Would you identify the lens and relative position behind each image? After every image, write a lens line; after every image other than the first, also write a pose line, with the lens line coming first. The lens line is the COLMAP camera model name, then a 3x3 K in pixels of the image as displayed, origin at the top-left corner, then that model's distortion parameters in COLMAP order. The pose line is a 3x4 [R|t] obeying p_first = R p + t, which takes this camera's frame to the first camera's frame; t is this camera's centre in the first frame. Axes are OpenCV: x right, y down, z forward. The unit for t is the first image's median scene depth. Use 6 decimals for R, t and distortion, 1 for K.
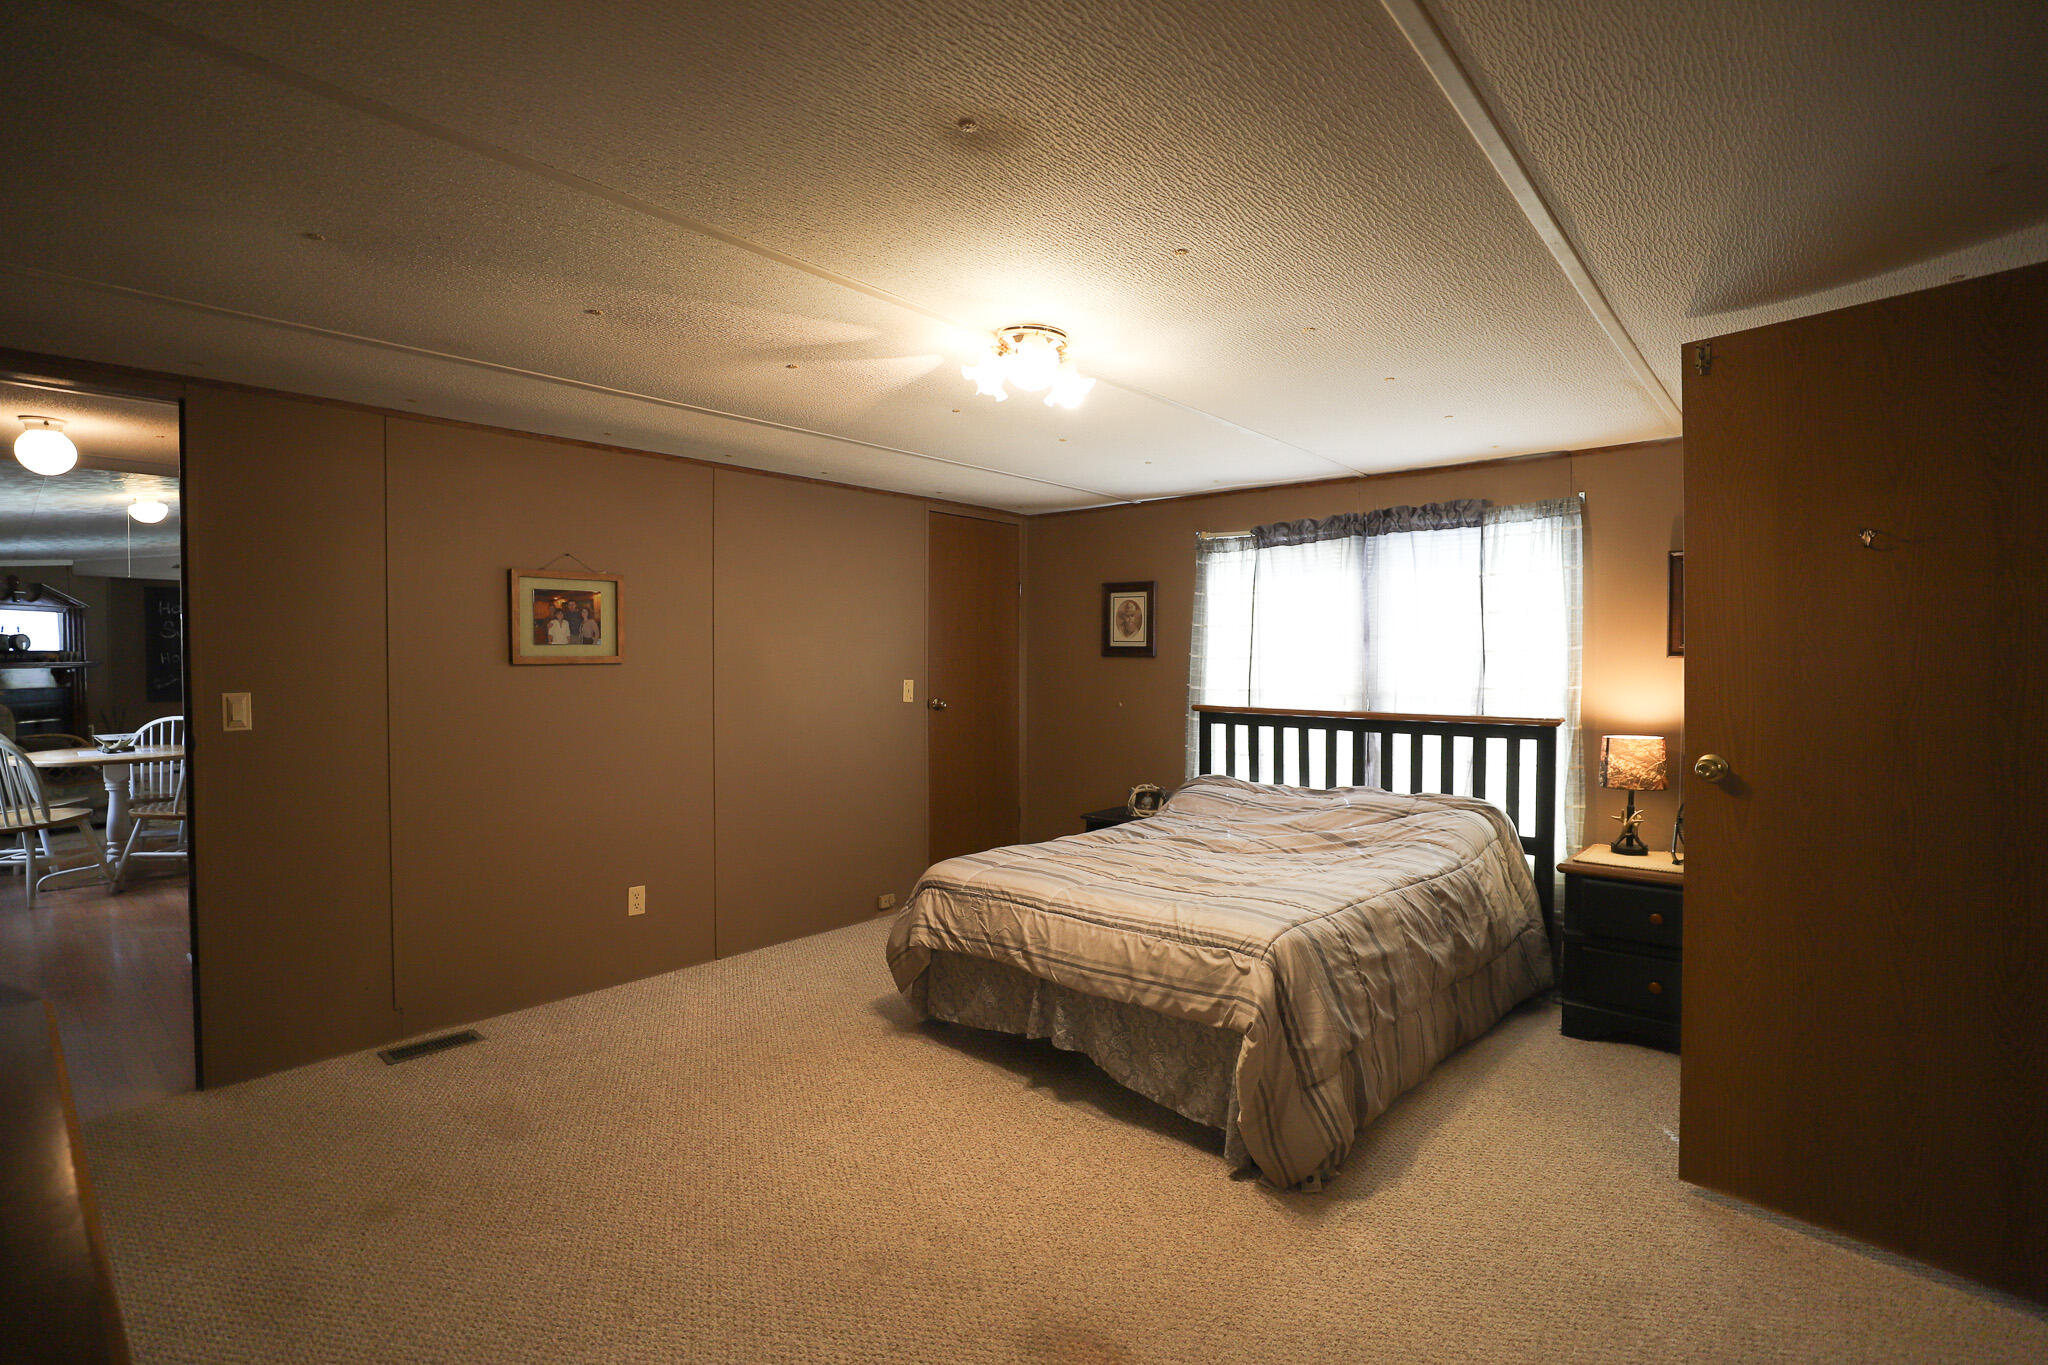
lens RADIAL K [[963.2, 0, 1026.4], [0, 963.2, 685.8], [0, 0, 1]] dist [-0.050358, 0.013171]
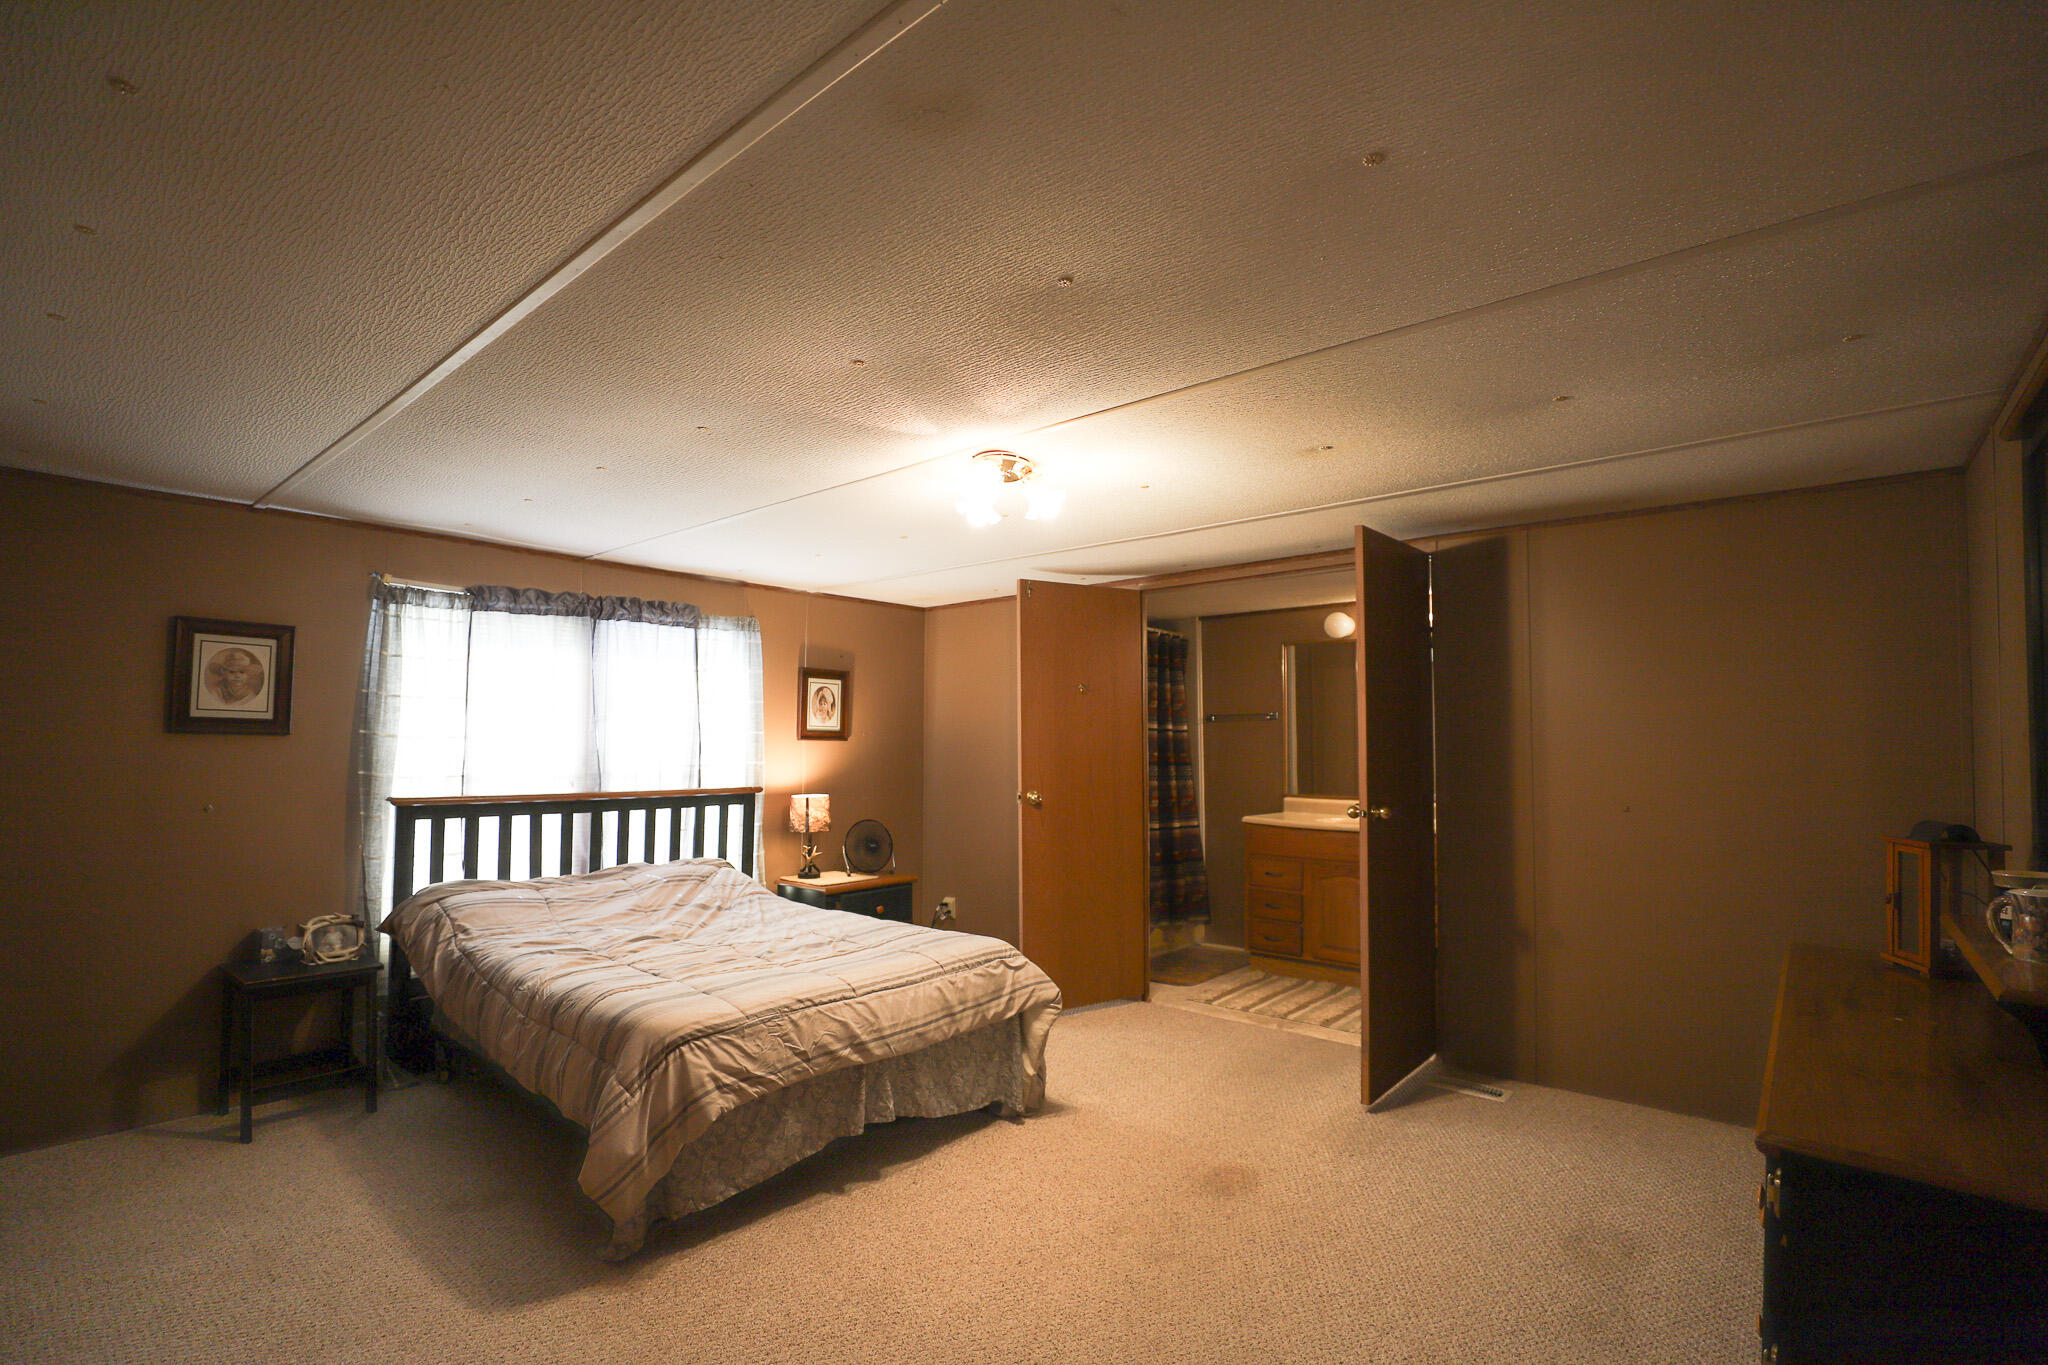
lens RADIAL K [[963.2, 0, 1026.4], [0, 963.2, 685.8], [0, 0, 1]] dist [-0.050358, 0.013171]
pose [[-0.025449, 0.057741, 0.998007, -0.721095], [0.022435, 0.998112, -0.057175, -0.018364], [-0.999424, 0.020936, -0.026696, 0.618496]]
